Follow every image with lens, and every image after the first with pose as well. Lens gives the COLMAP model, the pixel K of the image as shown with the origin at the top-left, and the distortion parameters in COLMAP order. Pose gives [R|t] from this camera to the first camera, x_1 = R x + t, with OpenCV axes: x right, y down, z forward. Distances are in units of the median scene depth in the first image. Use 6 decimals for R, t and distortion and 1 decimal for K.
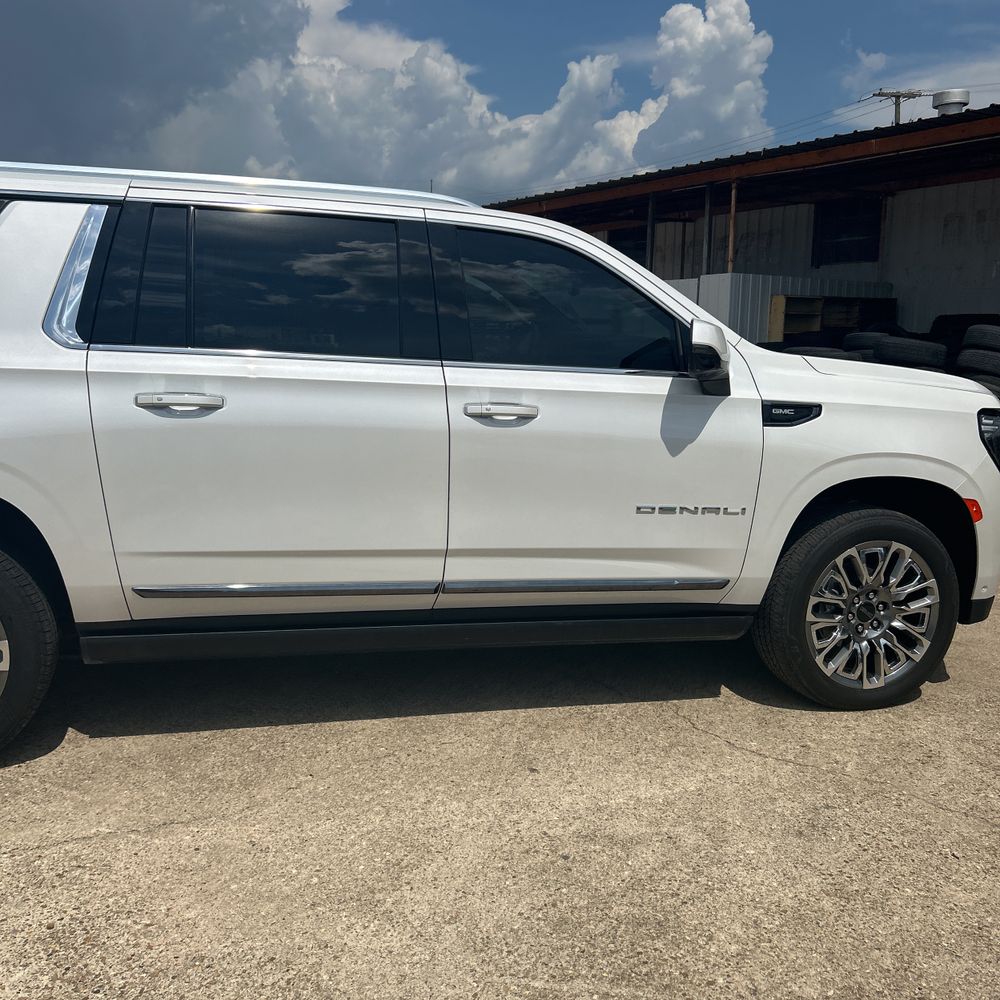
lens RADIAL K [[1017.4, 0, 496.1], [0, 1017.4, 491.6], [0, 0, 1]] dist [0.026830, 0.000000]
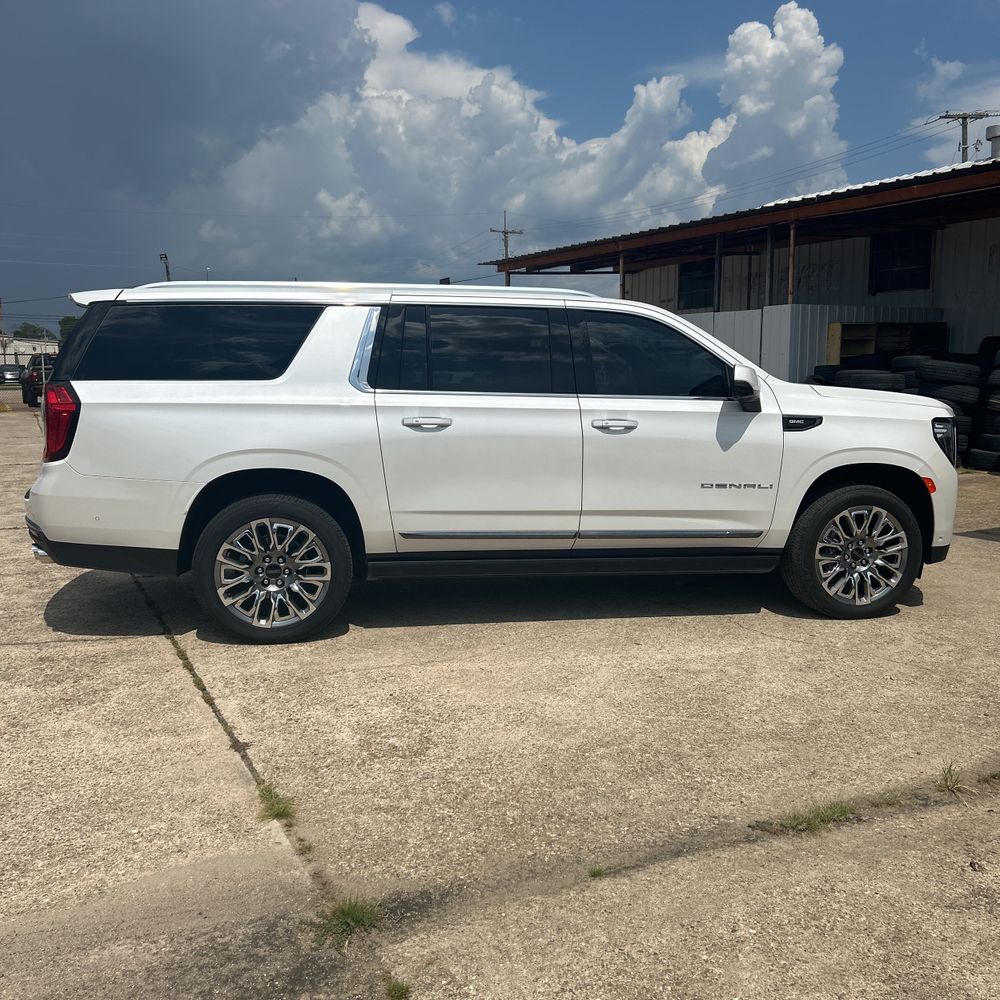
lens RADIAL K [[1017.4, 0, 491.7], [0, 1017.4, 504.2], [0, 0, 1]] dist [0.026830, 0.000000]
pose [[0.997176, -0.012860, -0.073997, -0.066507], [0.012024, 0.999859, -0.011726, 0.059783], [0.074137, 0.010803, 0.997190, -0.579464]]
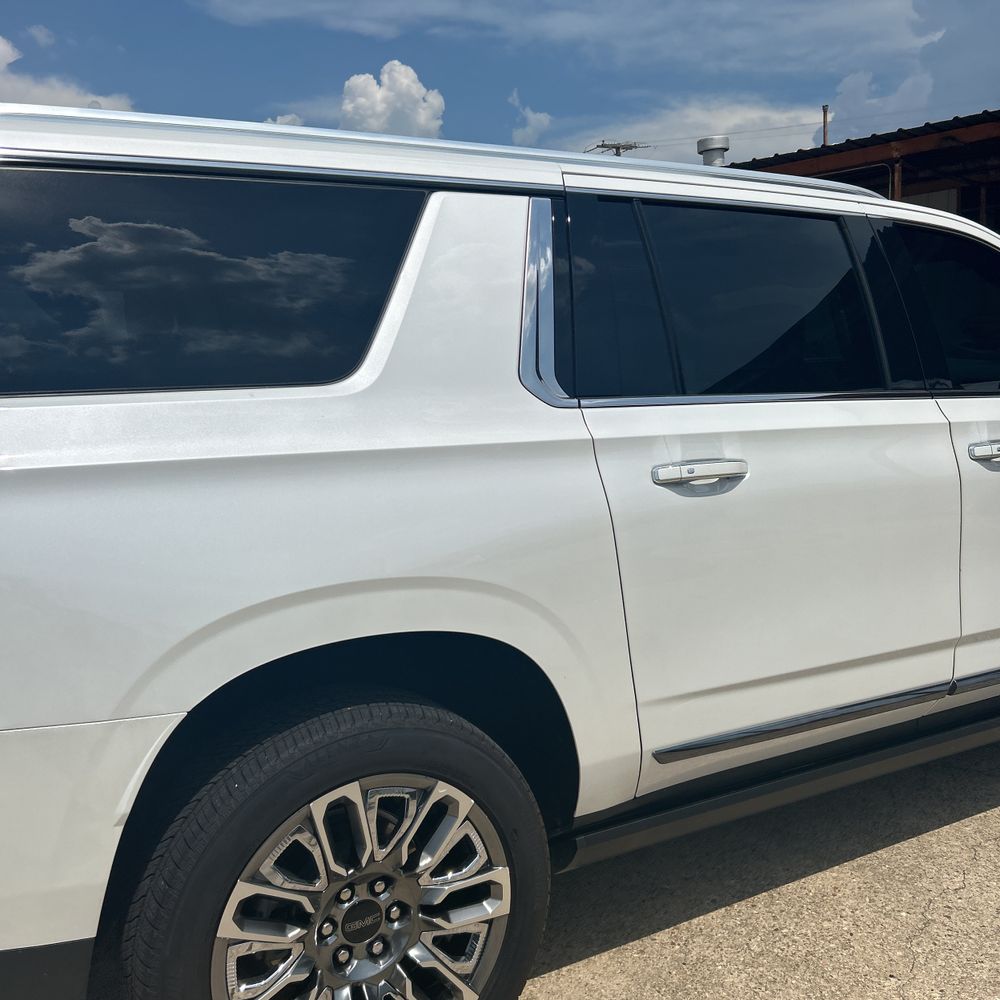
lens RADIAL K [[1017.4, 0, 483.2], [0, 1017.4, 497.5], [0, 0, 1]] dist [0.026830, 0.000000]
pose [[0.962839, -0.091695, 0.254035, -0.533946], [0.102857, 0.994214, -0.030982, -0.054944], [-0.249724, 0.055960, 0.966699, 0.313254]]
